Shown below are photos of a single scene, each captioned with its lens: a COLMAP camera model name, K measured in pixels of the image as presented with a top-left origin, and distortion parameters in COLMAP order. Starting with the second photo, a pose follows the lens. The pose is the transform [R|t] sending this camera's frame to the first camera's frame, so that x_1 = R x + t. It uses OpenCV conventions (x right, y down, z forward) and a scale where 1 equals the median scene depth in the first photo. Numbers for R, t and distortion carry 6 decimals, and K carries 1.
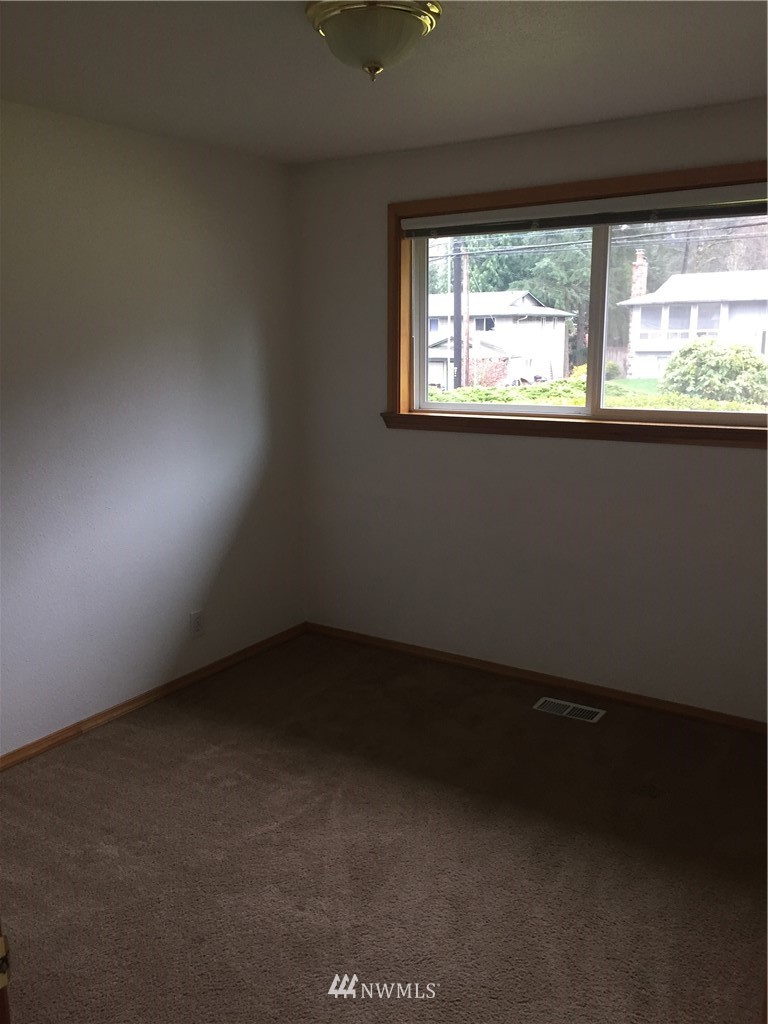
lens RADIAL K [[866.9, 0, 384.0], [0, 866.9, 512.0], [0, 0, 1]] dist [0.087775, -0.110668]
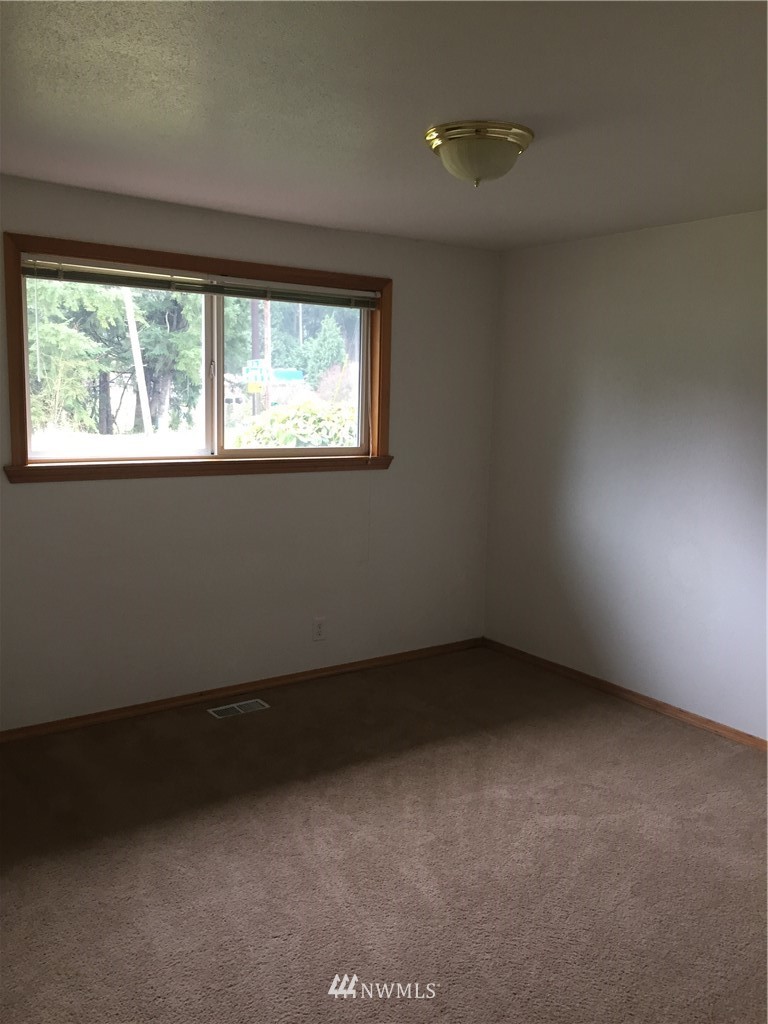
lens RADIAL K [[866.9, 0, 384.0], [0, 866.9, 512.0], [0, 0, 1]] dist [0.087775, -0.110668]
pose [[0.367116, -0.118986, 0.922534, -0.746588], [0.161390, 0.984890, 0.062805, -0.070168], [-0.916067, 0.125831, 0.380772, 0.355120]]
